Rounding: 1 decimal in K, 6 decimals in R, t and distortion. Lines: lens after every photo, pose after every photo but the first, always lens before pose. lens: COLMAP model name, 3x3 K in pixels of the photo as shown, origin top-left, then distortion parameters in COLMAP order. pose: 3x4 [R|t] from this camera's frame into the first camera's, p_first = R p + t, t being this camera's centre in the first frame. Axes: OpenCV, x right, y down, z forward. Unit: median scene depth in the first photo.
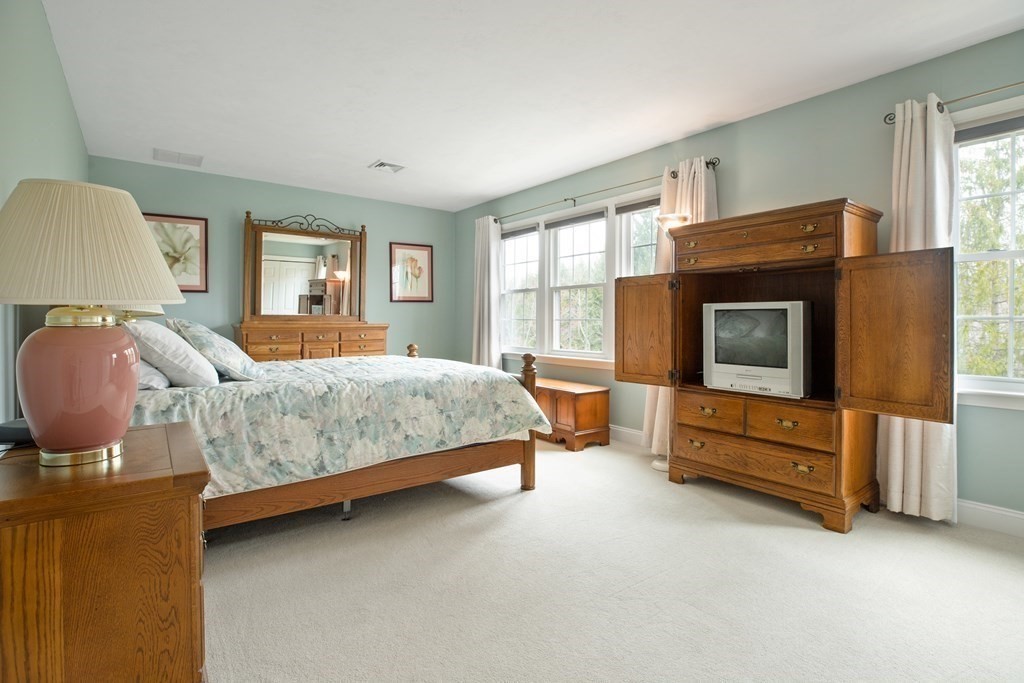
lens RADIAL K [[476.8, 0, 515.0], [0, 476.8, 321.0], [0, 0, 1]] dist [-0.004481, -0.000123]
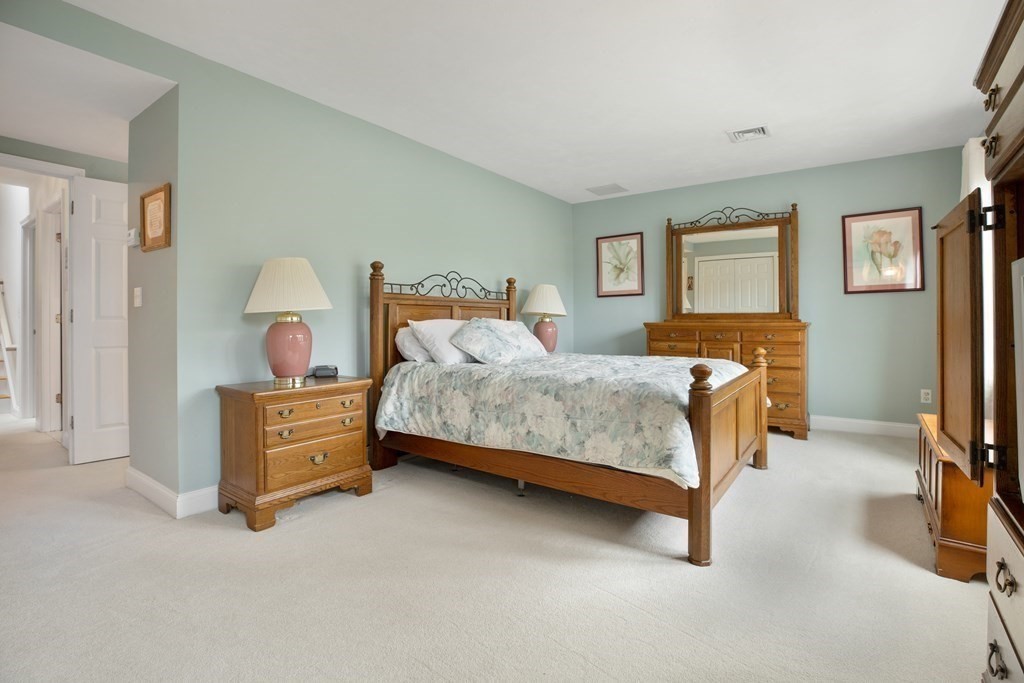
lens RADIAL K [[479.5, 0, 515.0], [0, 479.5, 317.5], [0, 0, 1]] dist [0.000814, -0.000126]
pose [[0.317163, -0.005297, -0.948356, 0.606593], [0.000589, 0.999985, -0.005389, 0.002407], [0.948371, 0.001151, 0.317161, 0.531637]]
